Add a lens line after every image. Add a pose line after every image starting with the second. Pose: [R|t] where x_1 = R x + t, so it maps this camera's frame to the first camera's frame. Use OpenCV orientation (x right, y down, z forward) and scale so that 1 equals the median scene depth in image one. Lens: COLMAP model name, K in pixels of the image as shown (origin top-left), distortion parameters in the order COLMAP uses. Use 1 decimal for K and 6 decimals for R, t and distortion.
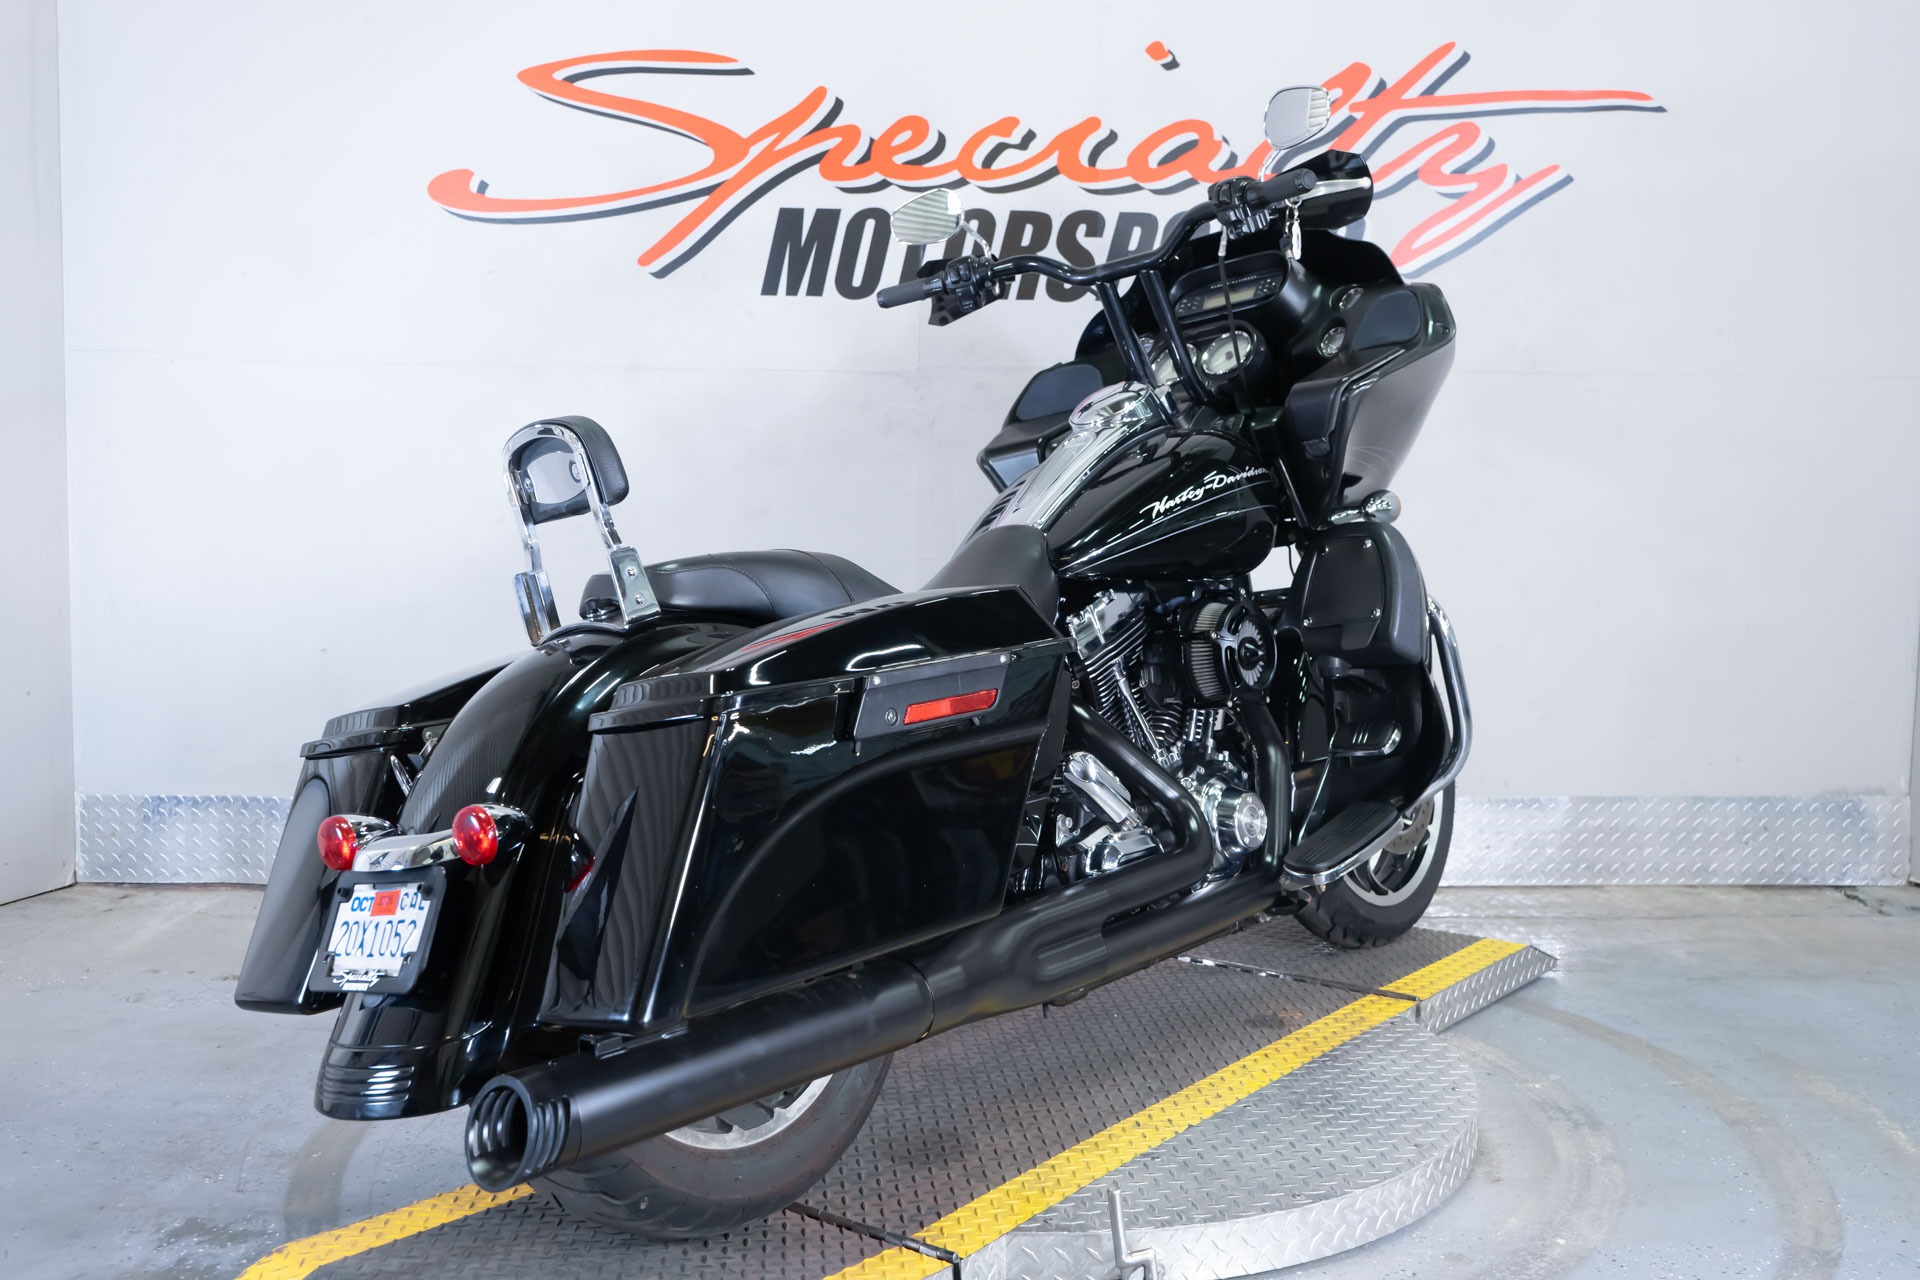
lens RADIAL K [[1943.3, 0, 966.5], [0, 1943.3, 633.6], [0, 0, 1]] dist [0.003143, 0.000000]
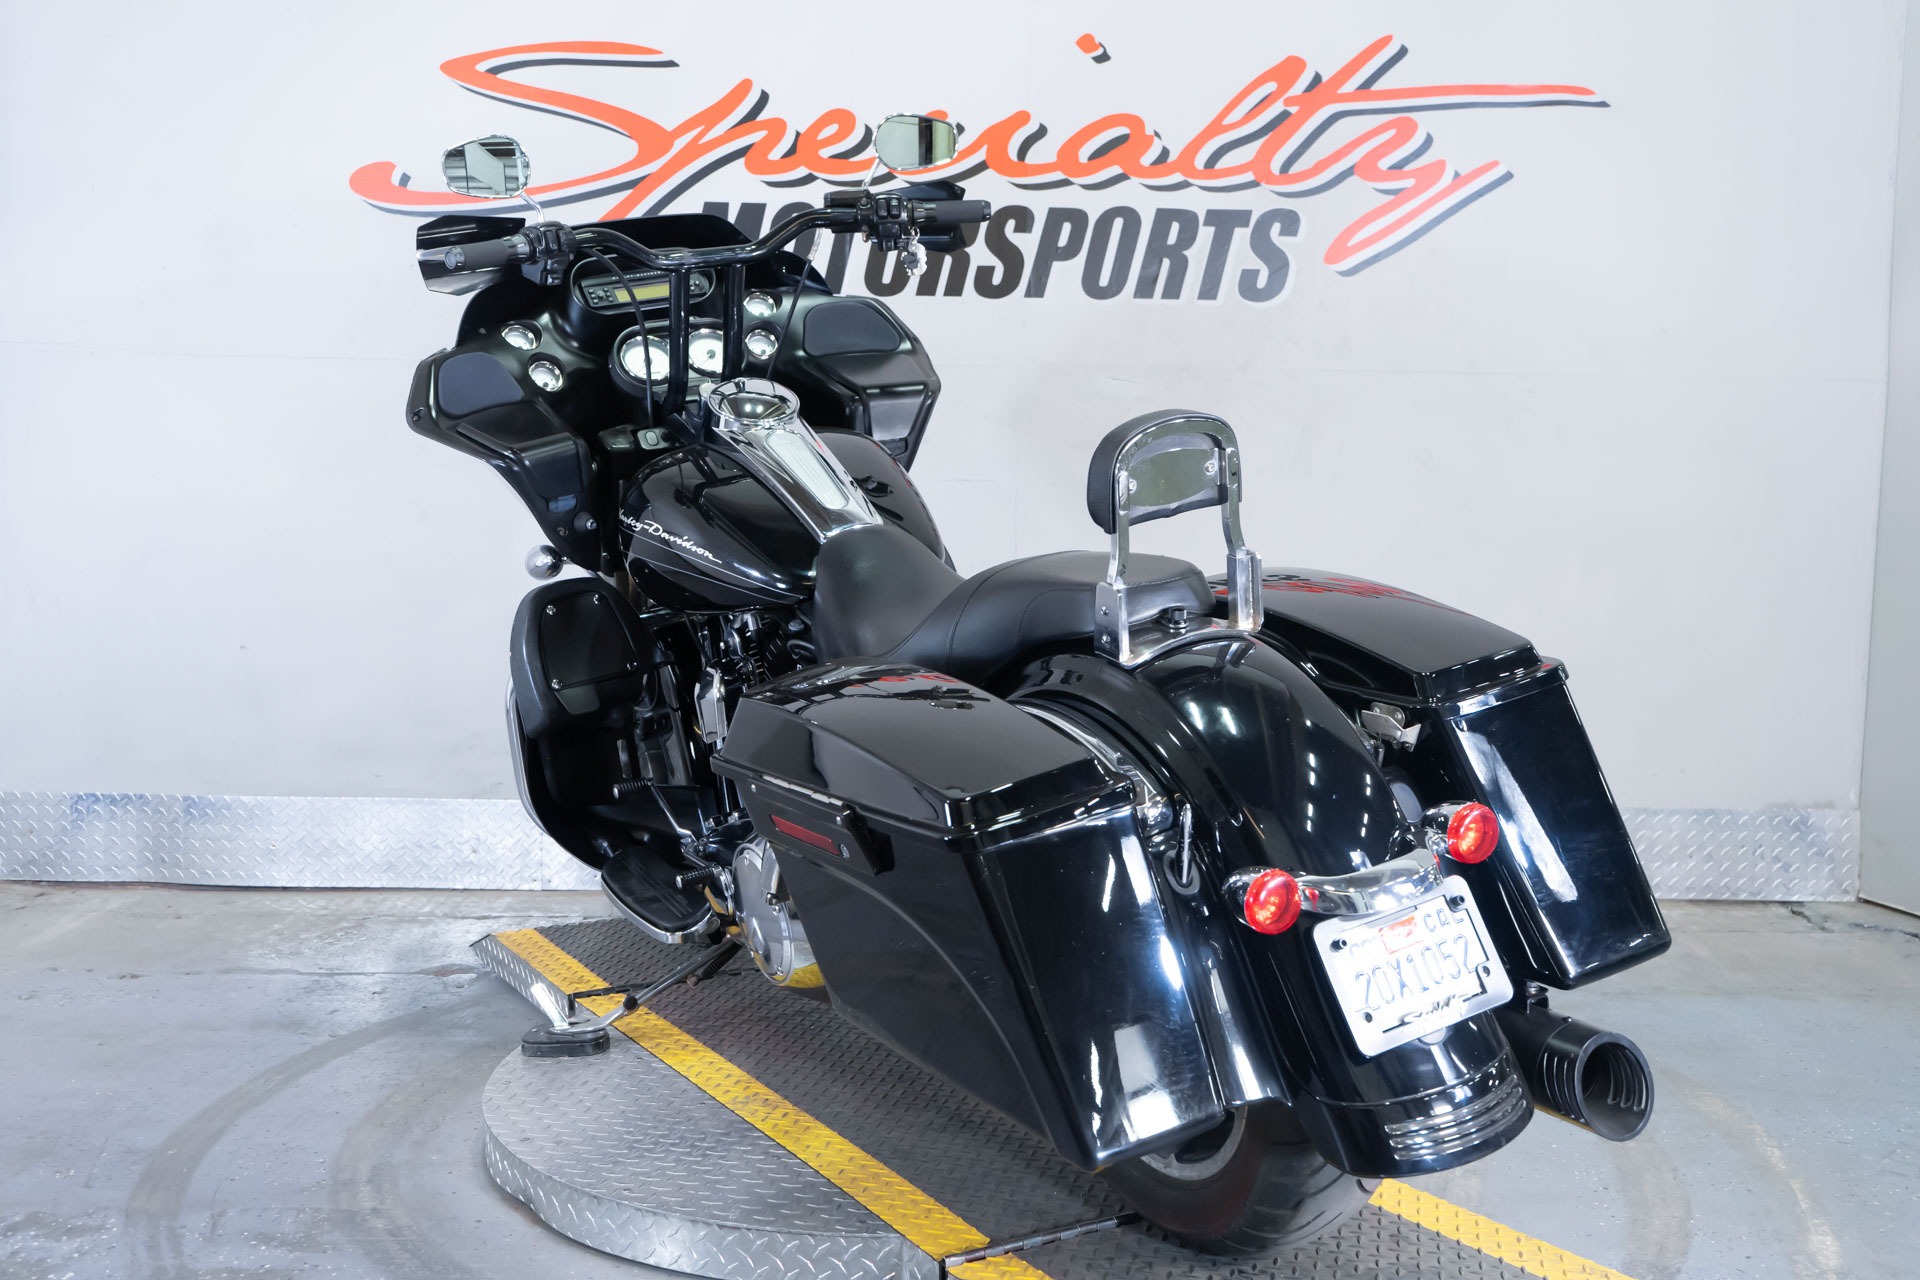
lens RADIAL K [[2001.5, 0, 960.8], [0, 2001.5, 632.1], [0, 0, 1]] dist [0.007178, 0.000000]
pose [[0.999782, 0.007746, -0.019364, 0.055456], [-0.007819, 0.999963, -0.003667, 0.001816], [0.019335, 0.003818, 0.999806, -0.011873]]
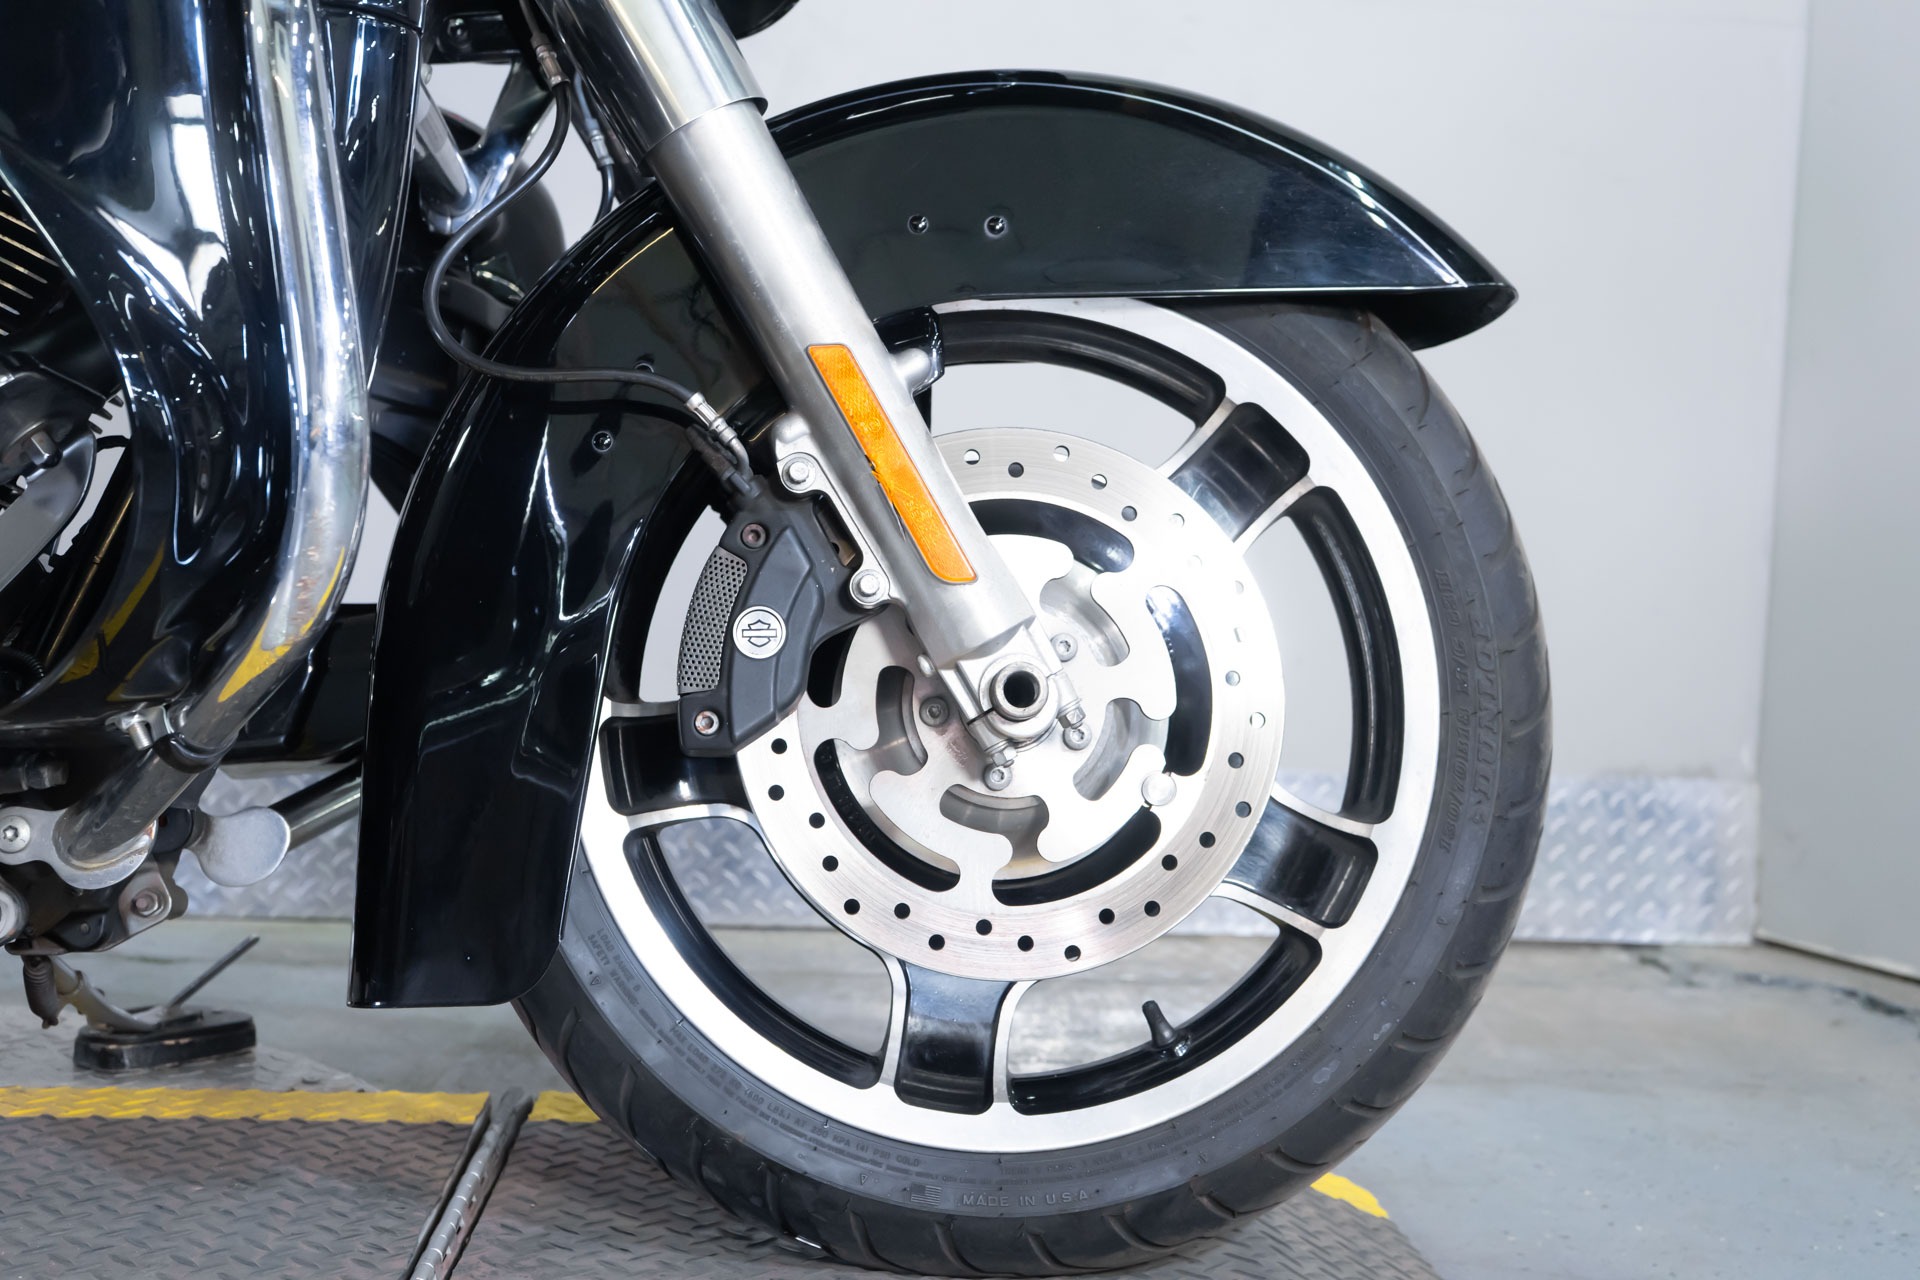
lens RADIAL K [[2416.6, 0, 957.7], [0, 2416.6, 621.6], [0, 0, 1]] dist [0.018455, 0.000000]
pose [[0.997277, 0.028157, 0.068167, 0.214479], [-0.024801, 0.998462, -0.049580, 0.079531], [-0.069458, 0.047755, 0.996441, 0.333989]]
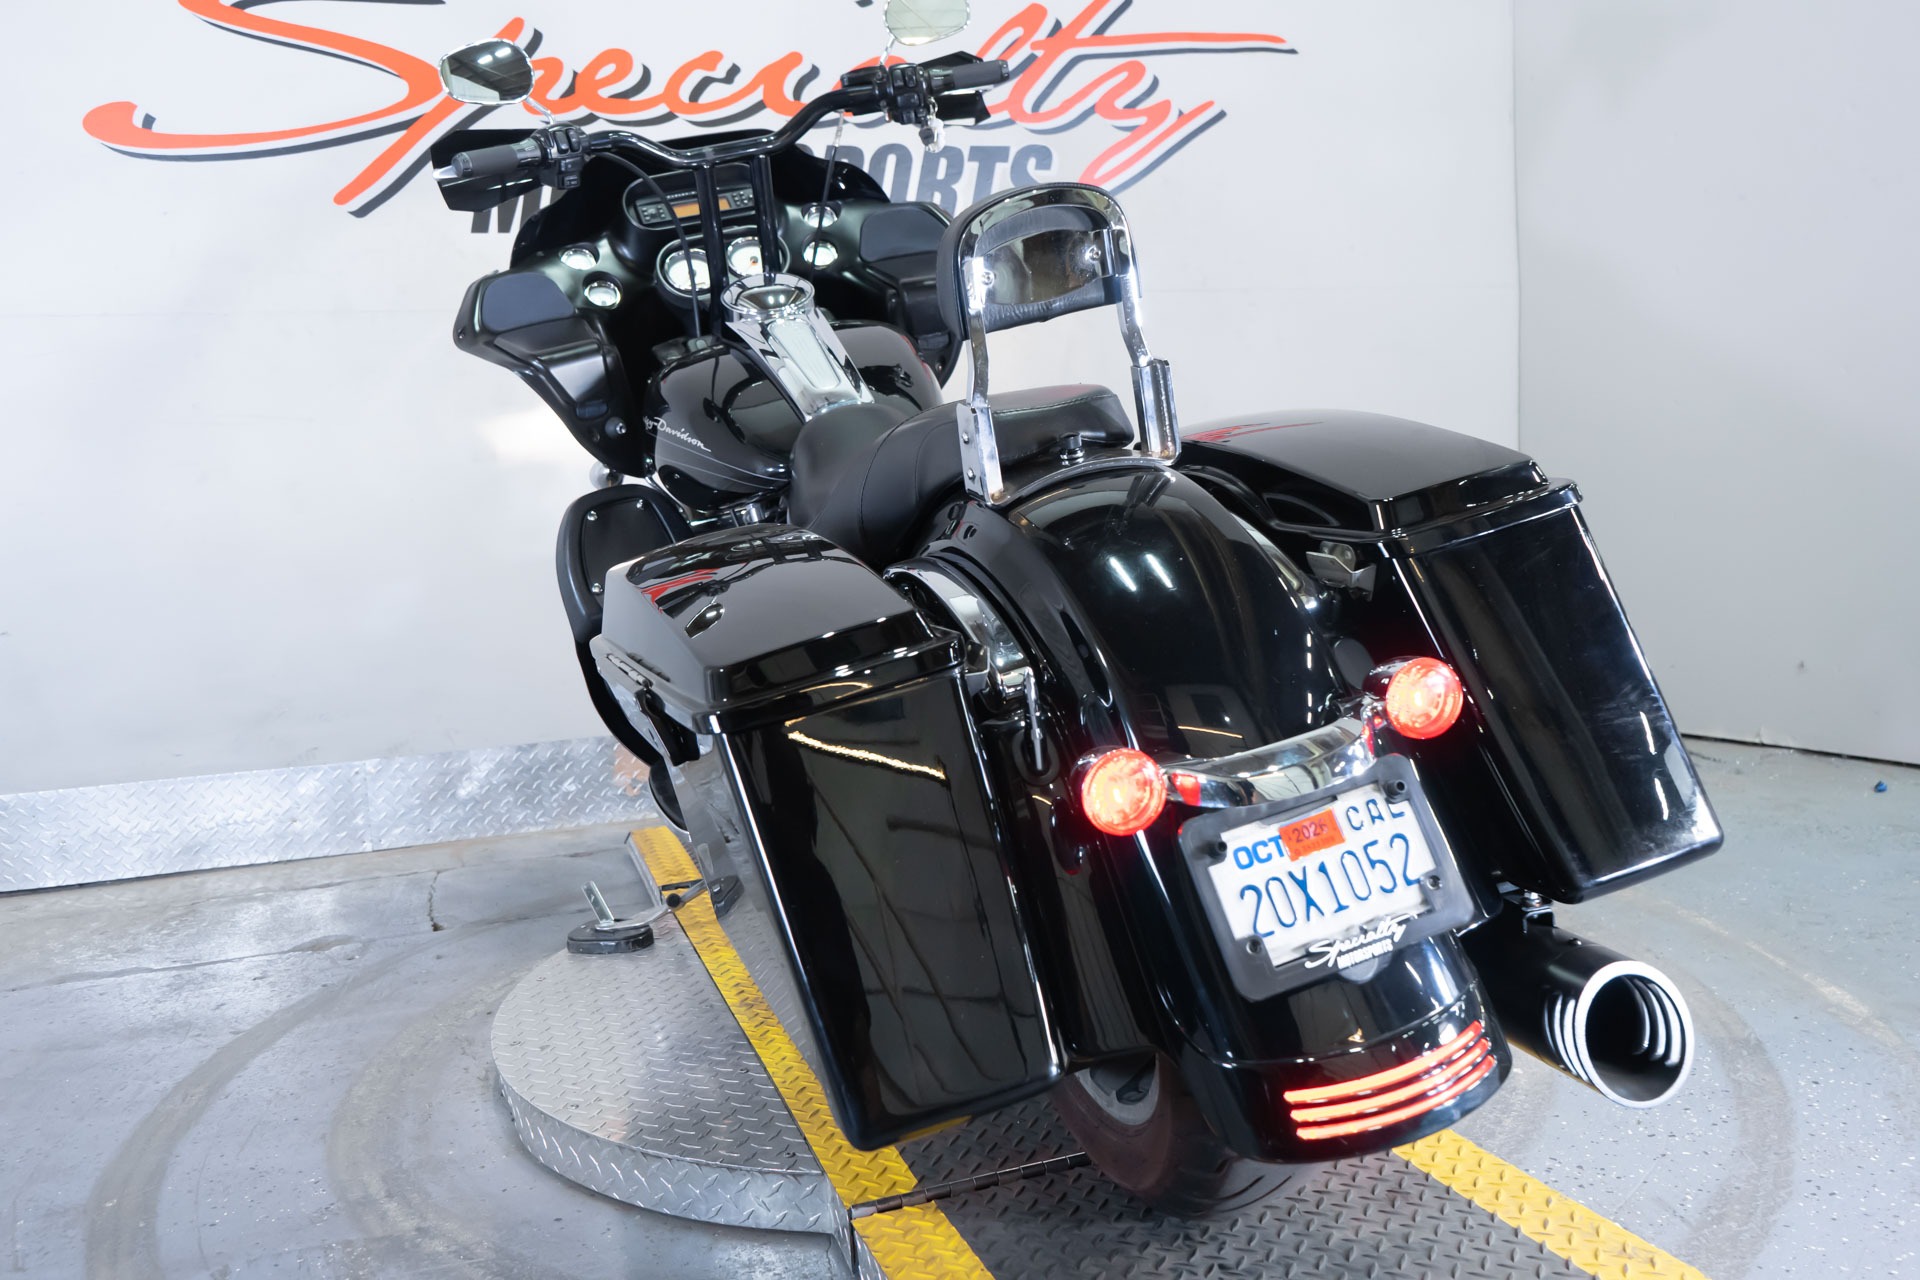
lens RADIAL K [[1718.5, 0, 1012.4], [0, 1718.5, 624.4], [0, 0, 1]] dist [-0.006787, 0.004584]
pose [[0.952741, -0.085145, 0.291607, -0.115500], [0.075520, 0.996167, 0.044126, 0.004564], [-0.294246, -0.020018, 0.955520, 0.091667]]
